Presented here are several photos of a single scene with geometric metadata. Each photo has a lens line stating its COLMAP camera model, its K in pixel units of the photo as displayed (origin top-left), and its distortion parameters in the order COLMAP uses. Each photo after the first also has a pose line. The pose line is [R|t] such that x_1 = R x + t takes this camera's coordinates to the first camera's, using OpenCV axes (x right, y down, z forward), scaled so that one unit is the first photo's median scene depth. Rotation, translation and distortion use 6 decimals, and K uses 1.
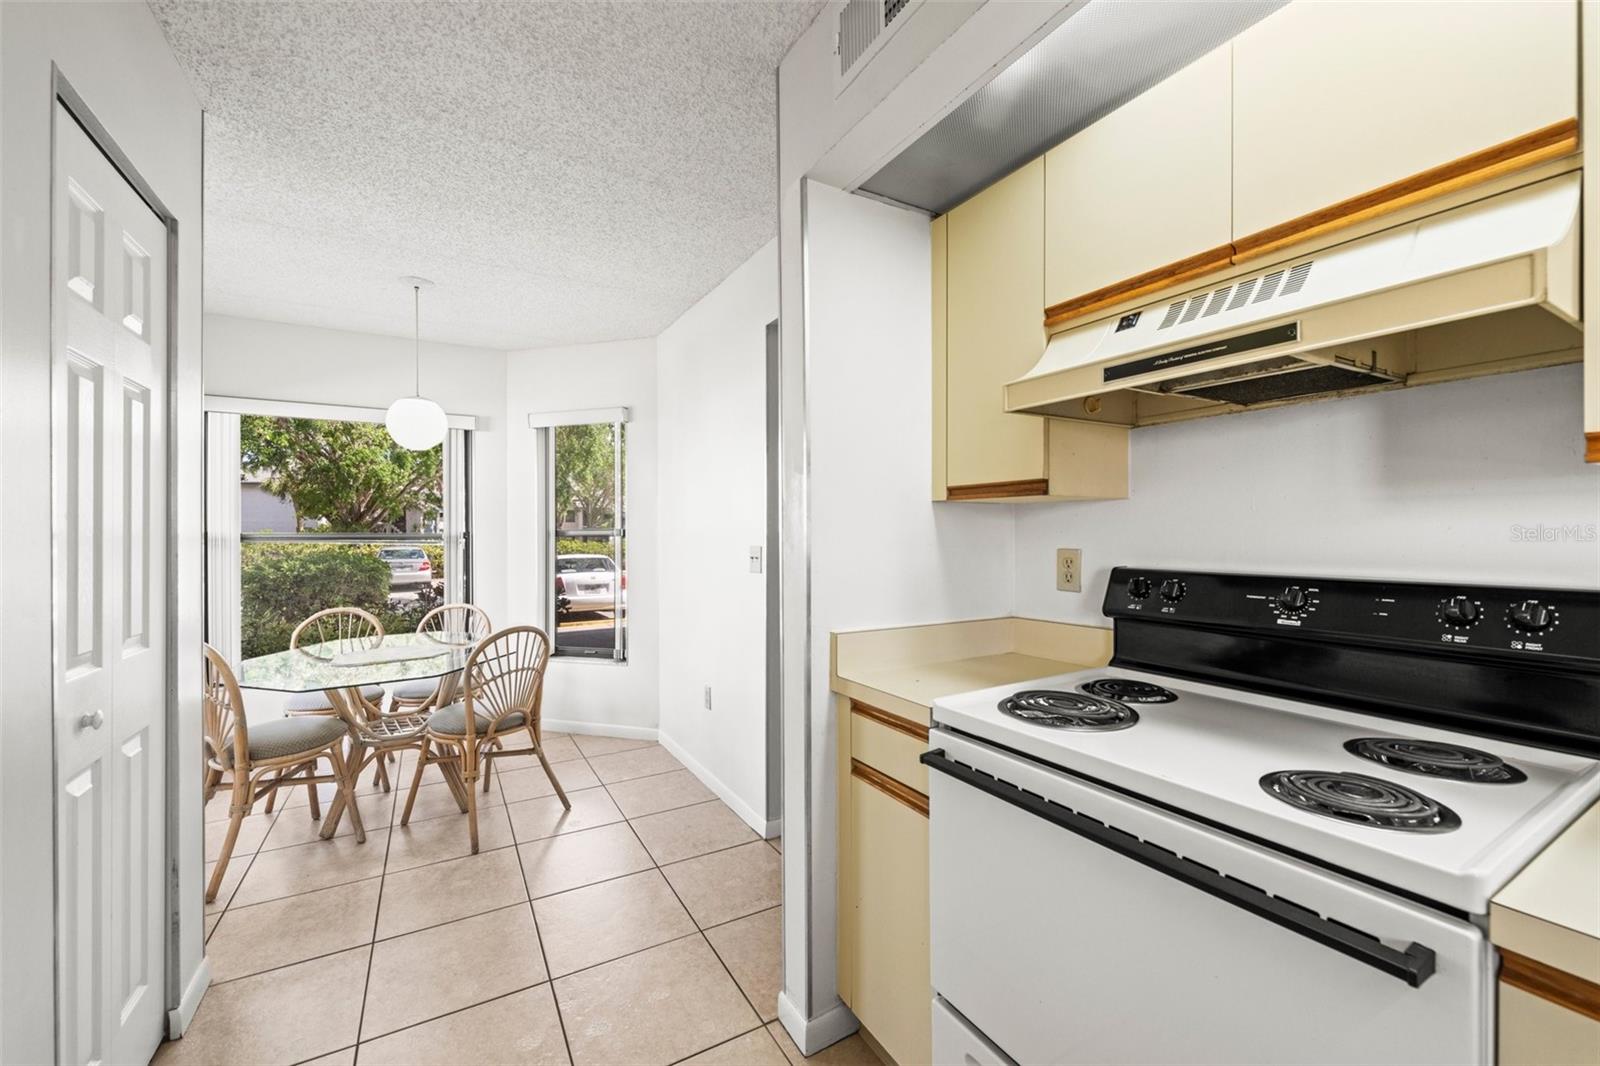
lens RADIAL K [[638.5, 0, 796.9], [0, 638.5, 537.7], [0, 0, 1]] dist [-0.004135, -0.001000]
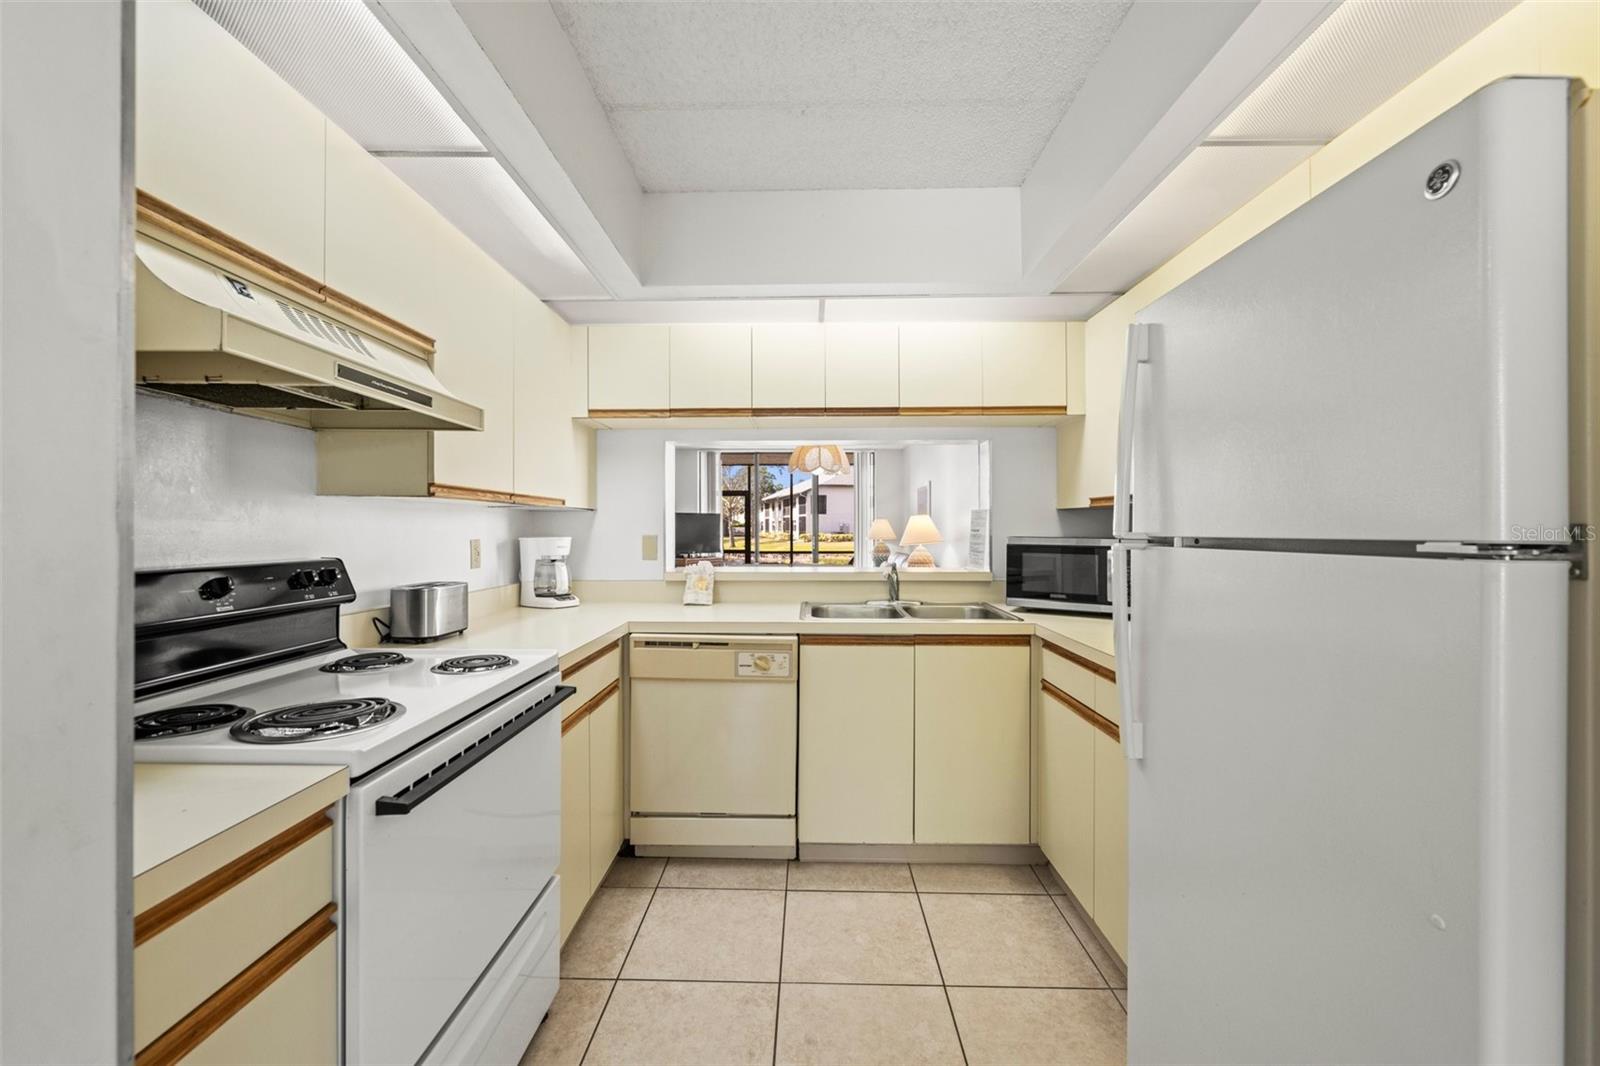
lens RADIAL K [[638.5, 0, 800.0], [0, 638.5, 530.3], [0, 0, 1]] dist [-0.004135, -0.001000]
pose [[-0.860461, 0.005871, 0.509483, -0.610907], [0.009035, 0.999952, 0.003737, 0.002635], [-0.509437, 0.007819, -0.860473, 1.382624]]
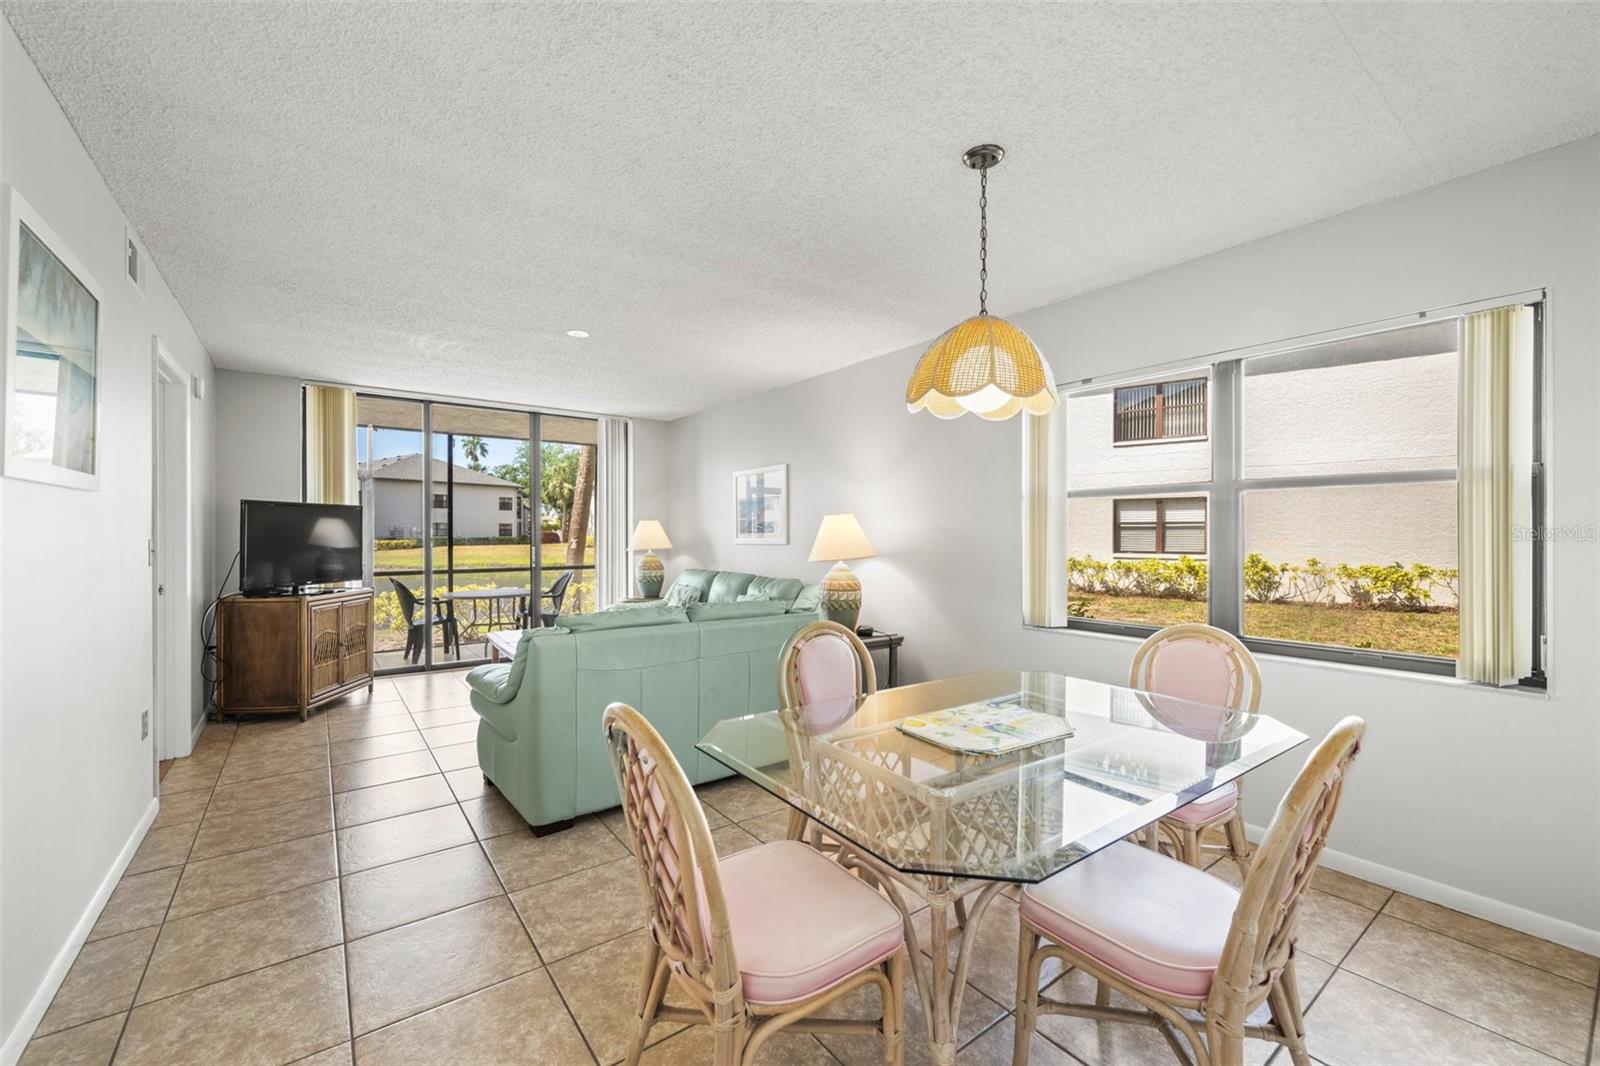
lens RADIAL K [[638.5, 0, 799.5], [0, 638.5, 531.4], [0, 0, 1]] dist [-0.004135, -0.001000]
pose [[-0.992248, 0.006784, -0.124088, 2.075835], [0.005971, 0.999958, 0.006924, -0.026045], [0.124130, 0.006129, -0.992247, -0.525846]]
